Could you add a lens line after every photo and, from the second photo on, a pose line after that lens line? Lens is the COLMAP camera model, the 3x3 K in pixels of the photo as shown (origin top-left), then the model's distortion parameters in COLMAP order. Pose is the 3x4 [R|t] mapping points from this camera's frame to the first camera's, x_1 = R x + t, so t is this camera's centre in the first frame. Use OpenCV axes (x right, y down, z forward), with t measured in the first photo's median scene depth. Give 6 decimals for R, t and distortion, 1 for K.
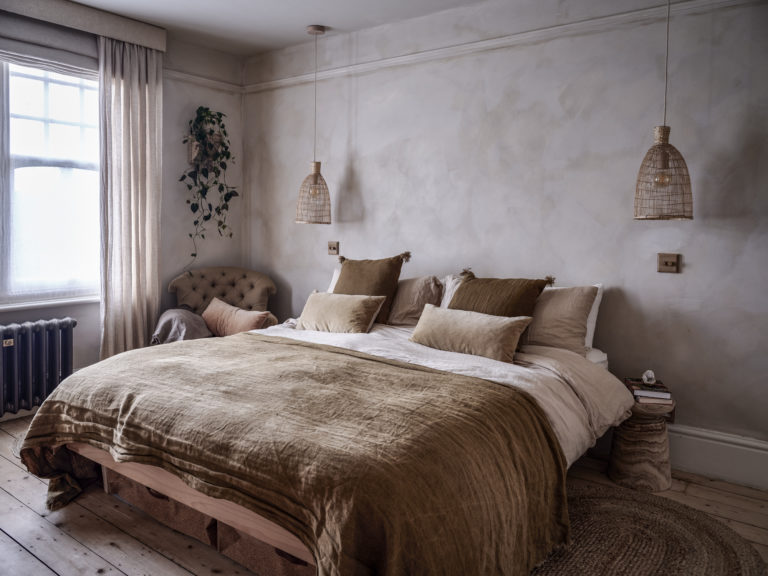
lens RADIAL K [[584.9, 0, 380.3], [0, 584.9, 247.6], [0, 0, 1]] dist [-0.002893, -0.002963]
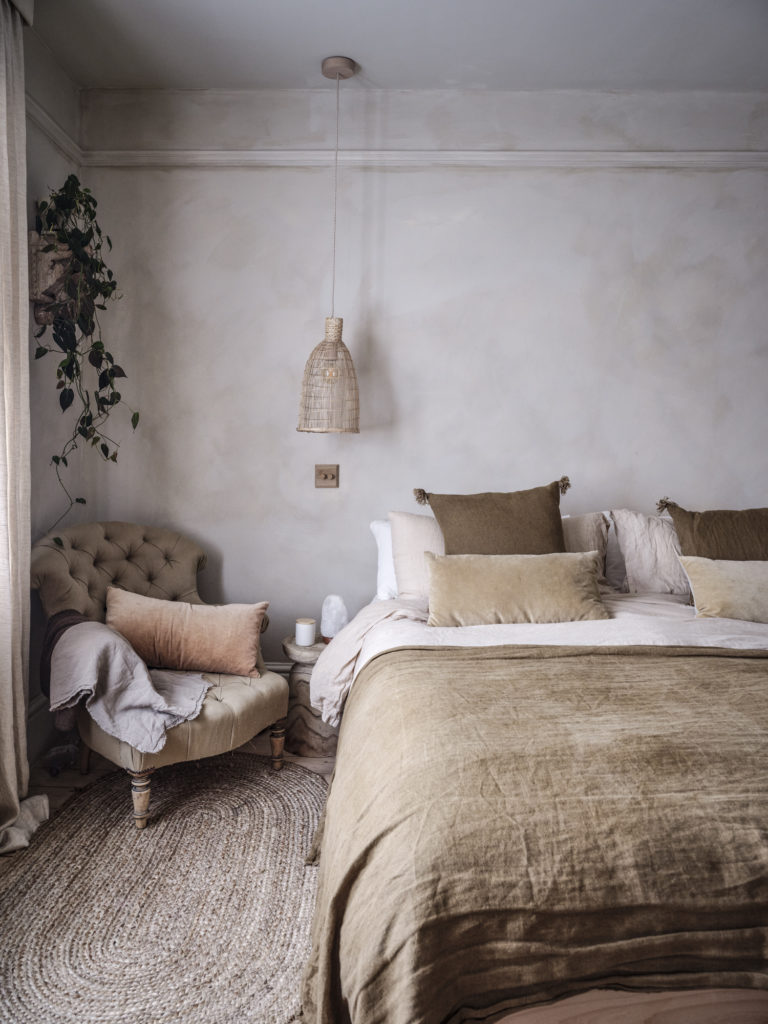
lens RADIAL K [[784.9, 0, 384.0], [0, 784.9, 512.0], [0, 0, 1]] dist [-0.007925, -0.006495]
pose [[0.811155, -0.068411, 0.580816, -0.624925], [0.030689, 0.996746, 0.074542, -0.024373], [-0.584025, -0.042641, 0.810615, 0.455329]]
